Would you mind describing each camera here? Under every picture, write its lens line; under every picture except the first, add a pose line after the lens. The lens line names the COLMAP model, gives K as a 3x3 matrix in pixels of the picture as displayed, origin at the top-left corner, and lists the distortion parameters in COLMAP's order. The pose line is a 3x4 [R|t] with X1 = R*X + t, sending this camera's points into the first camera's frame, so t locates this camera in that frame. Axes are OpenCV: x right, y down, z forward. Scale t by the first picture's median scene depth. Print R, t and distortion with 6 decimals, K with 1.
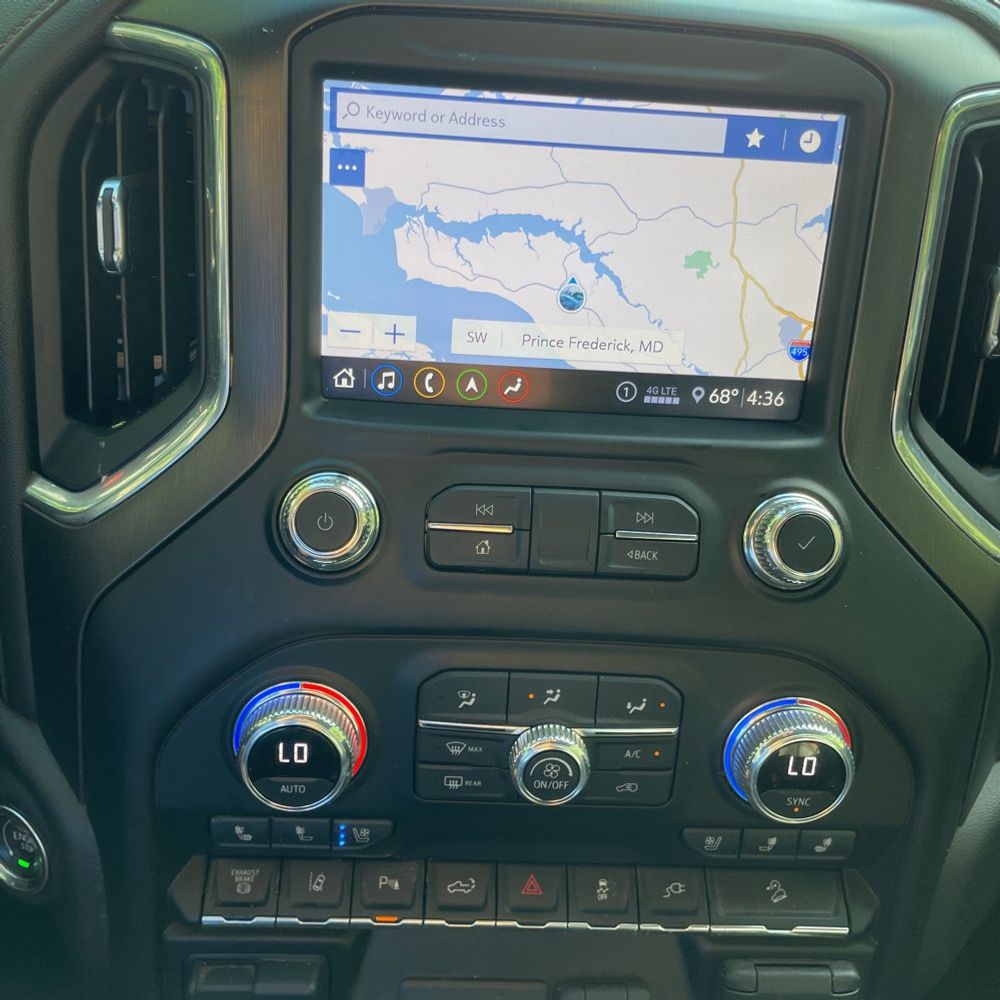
lens RADIAL K [[958.6, 0, 500.0], [0, 958.6, 500.0], [0, 0, 1]] dist [0.123466, -0.193187]
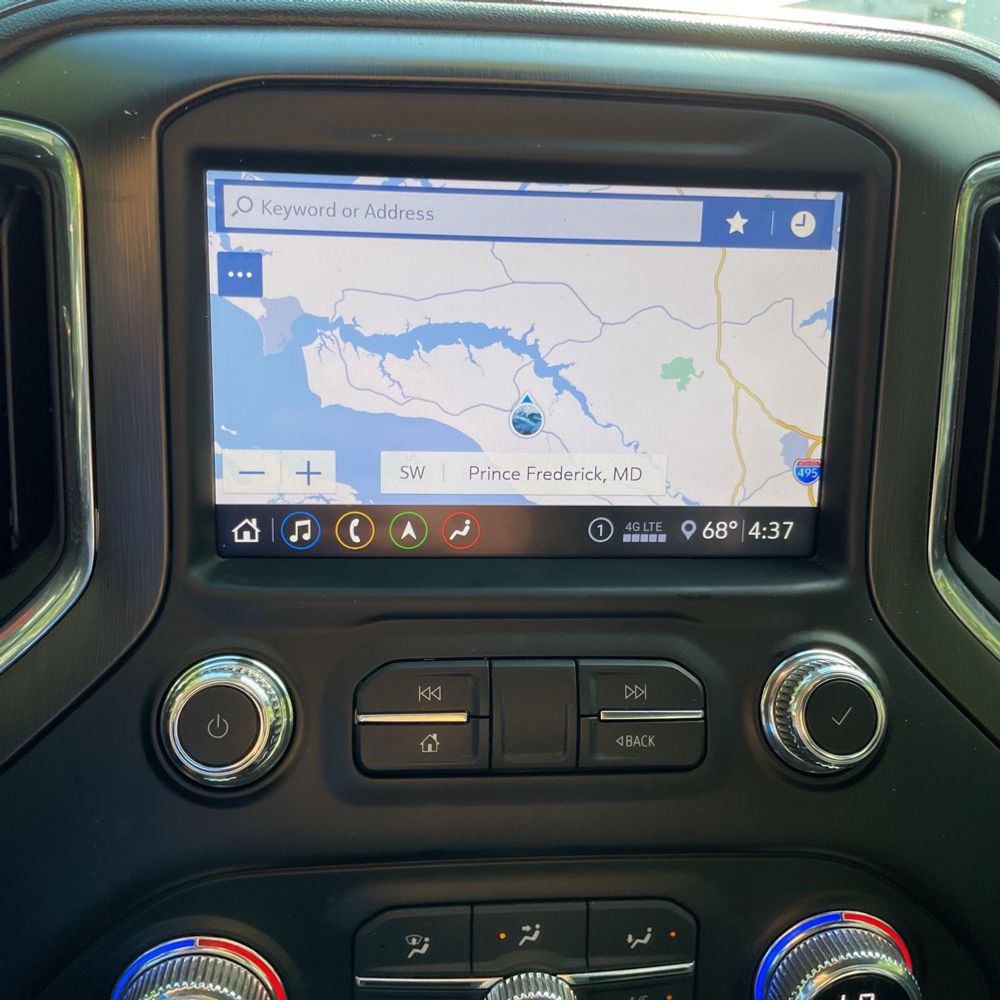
lens RADIAL K [[958.6, 0, 500.0], [0, 958.6, 500.0], [0, 0, 1]] dist [0.123466, -0.193187]
pose [[0.998044, -0.046869, 0.041361, 0.015254], [0.050683, 0.994032, -0.096595, -0.066089], [-0.036587, 0.098503, 0.994464, 0.204955]]
